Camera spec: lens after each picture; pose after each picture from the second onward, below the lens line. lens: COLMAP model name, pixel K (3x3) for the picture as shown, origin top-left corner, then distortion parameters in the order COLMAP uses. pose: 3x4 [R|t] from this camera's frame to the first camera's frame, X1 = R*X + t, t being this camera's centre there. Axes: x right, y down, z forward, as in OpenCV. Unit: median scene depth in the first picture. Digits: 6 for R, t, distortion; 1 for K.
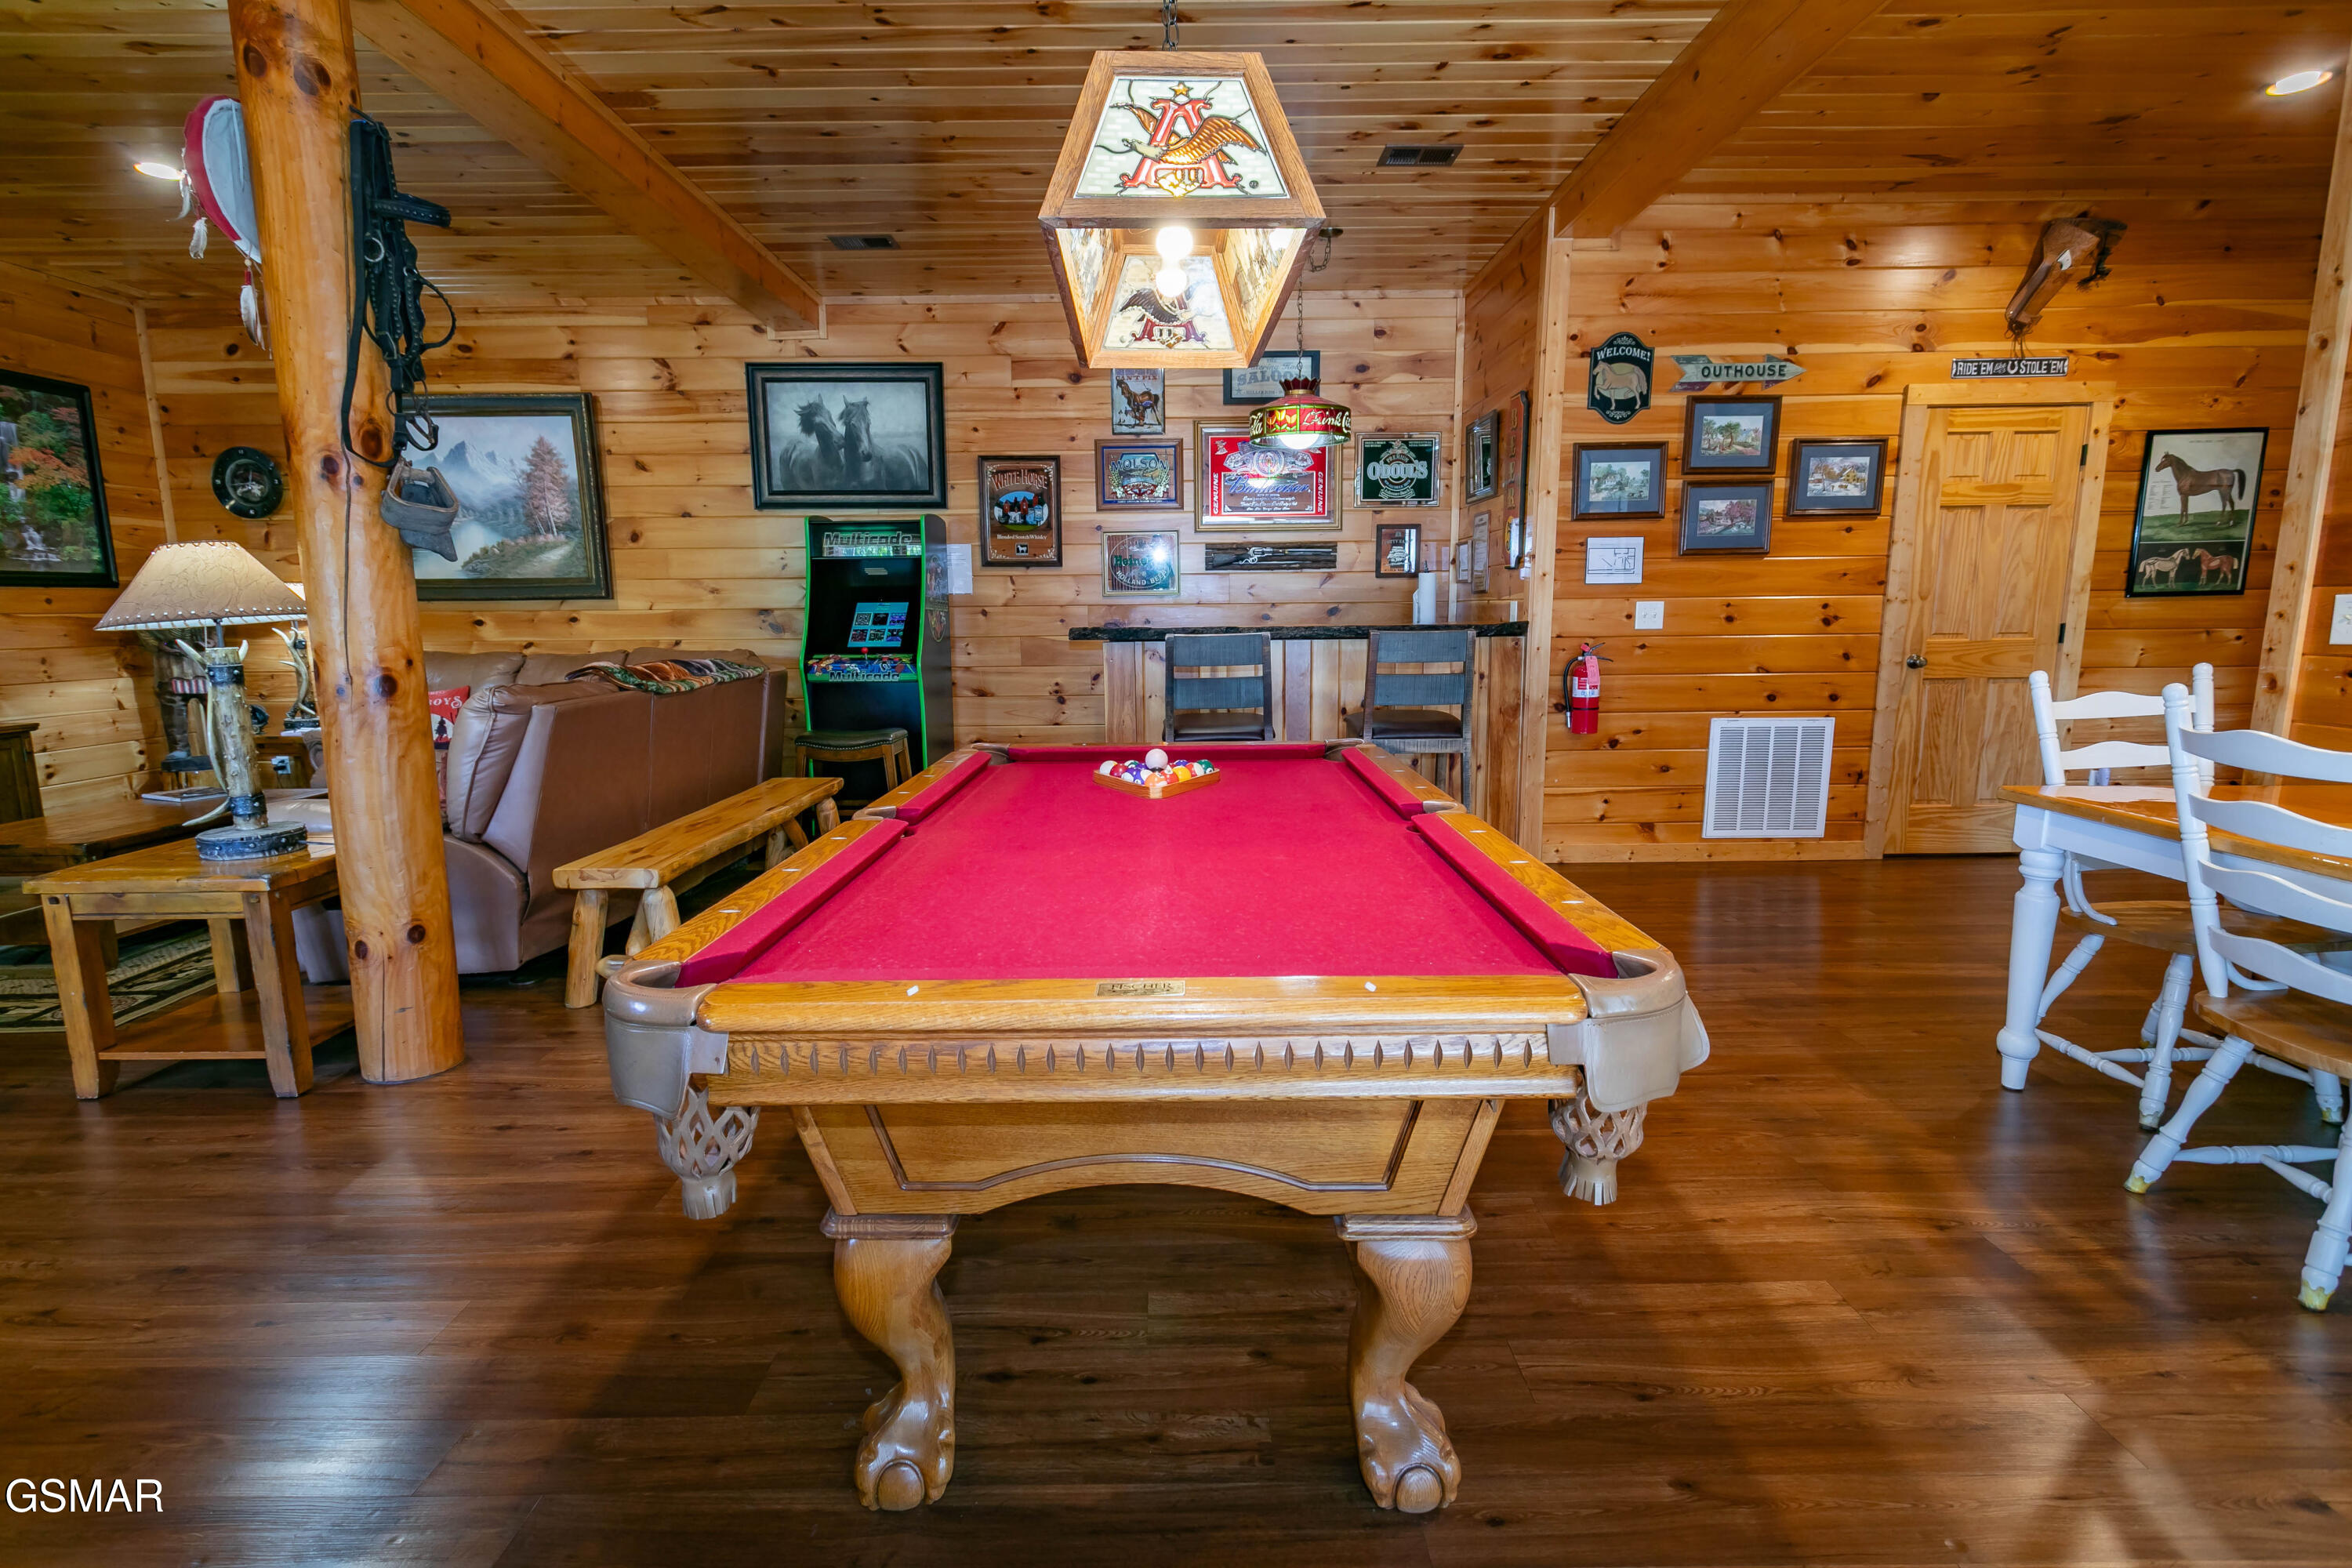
lens RADIAL K [[1106.1, 0, 1168.2], [0, 1106.1, 783.3], [0, 0, 1]] dist [0.001025, 0.002023]
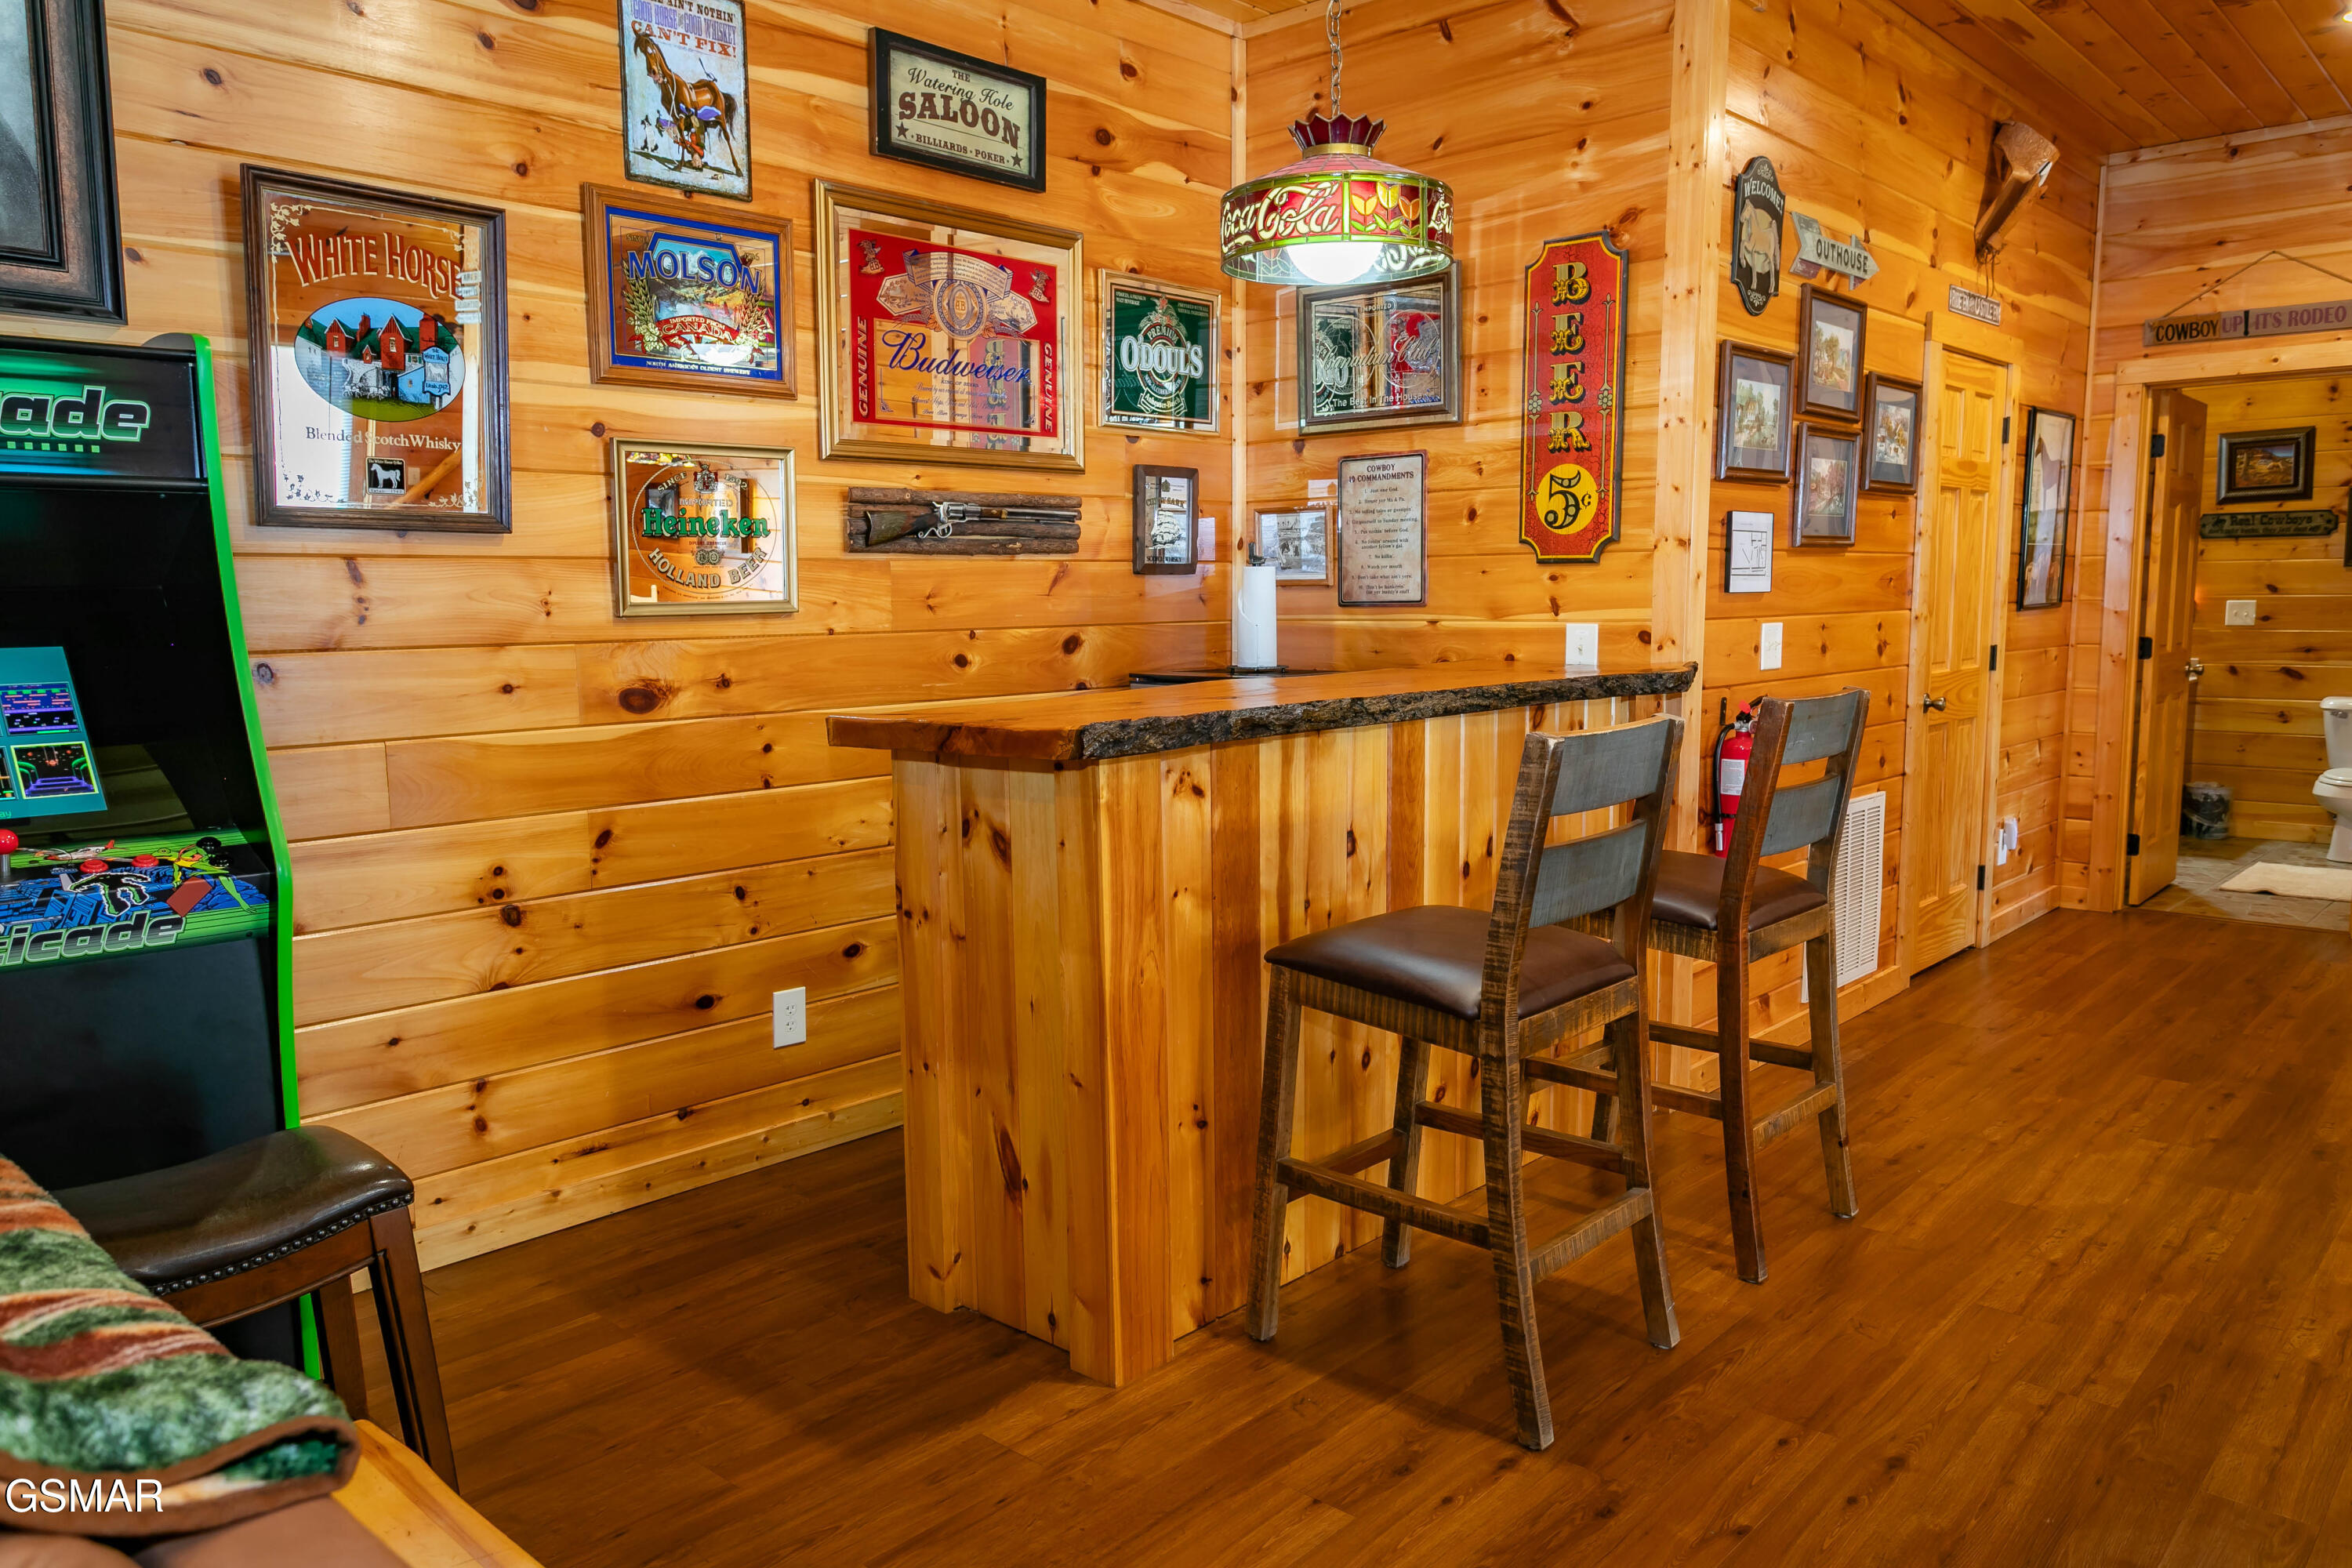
lens RADIAL K [[1654.6, 0, 1168.0], [0, 1654.6, 784.1], [0, 0, 1]] dist [0.001156, 0.008971]
pose [[0.675895, -0.083411, 0.732262, -0.417061], [0.120188, 0.992749, 0.002147, -0.115792], [-0.727132, 0.086558, 0.681019, 0.620040]]
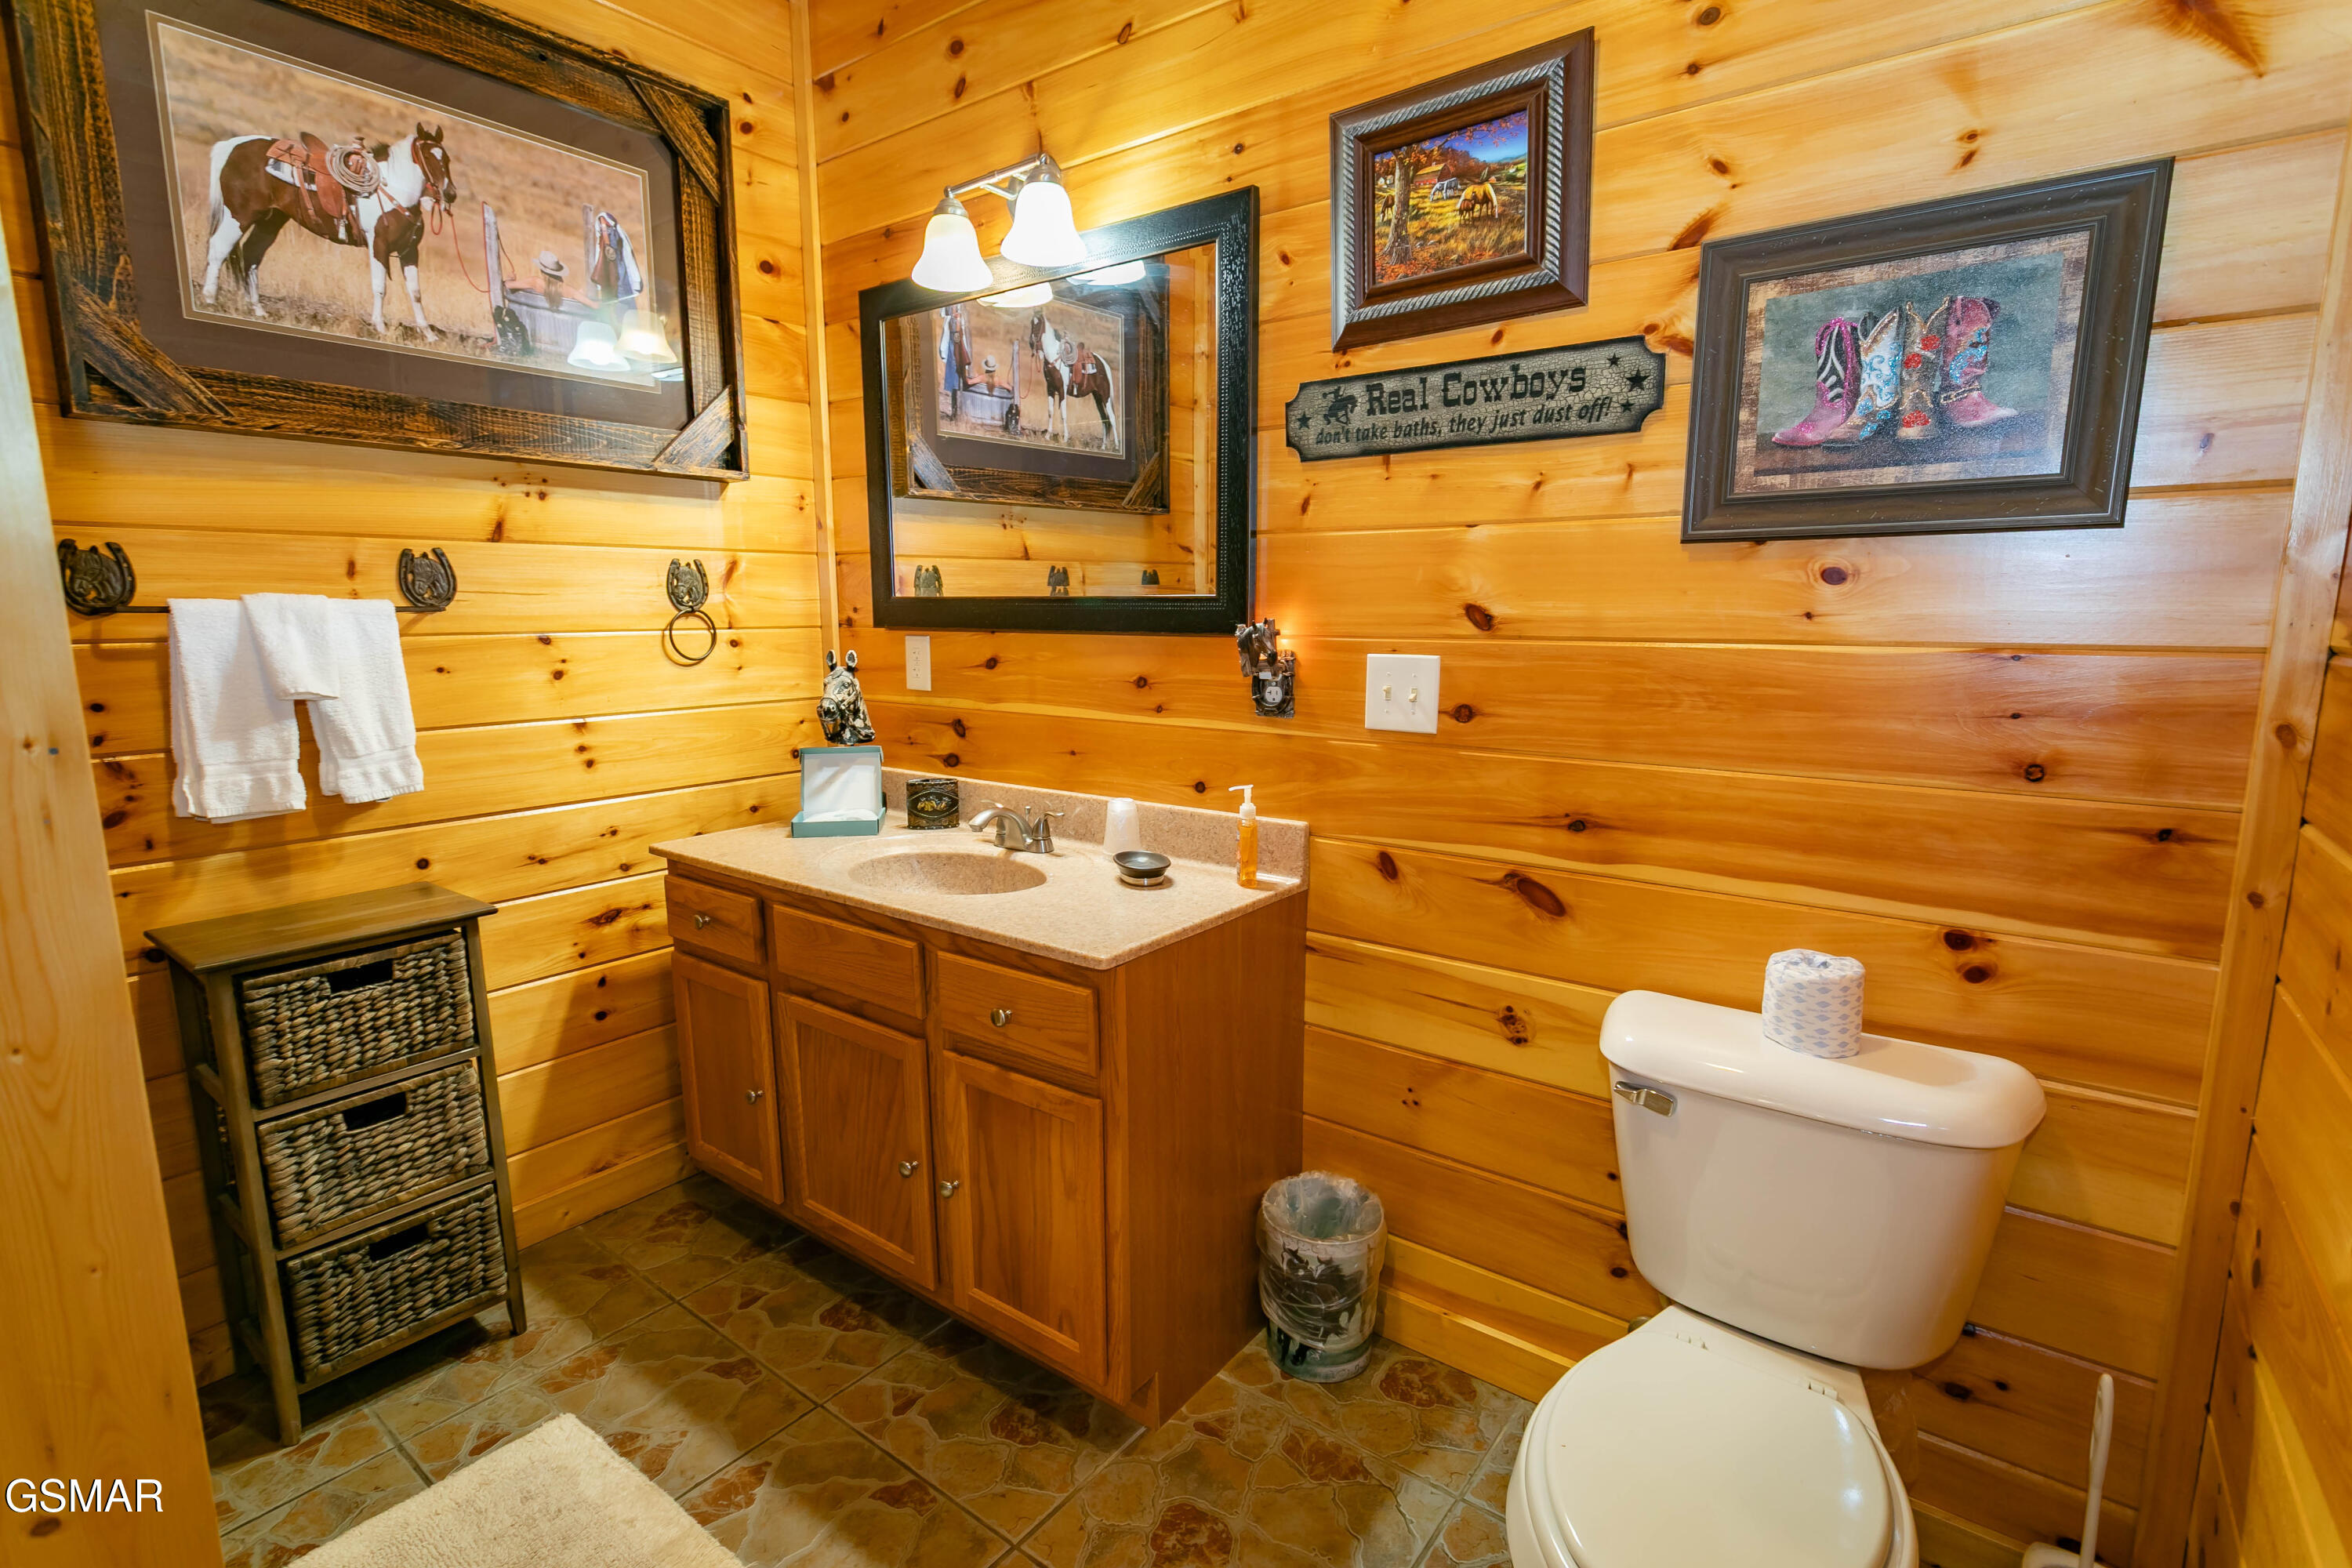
lens RADIAL K [[1106.1, 0, 1180.0], [0, 1106.1, 786.3], [0, 0, 1]] dist [0.001025, 0.002023]
pose [[0.603068, -0.118742, 0.788802, 1.166175], [0.123197, 0.990859, 0.054970, -0.150872], [-0.788119, 0.064027, 0.612184, 0.789897]]
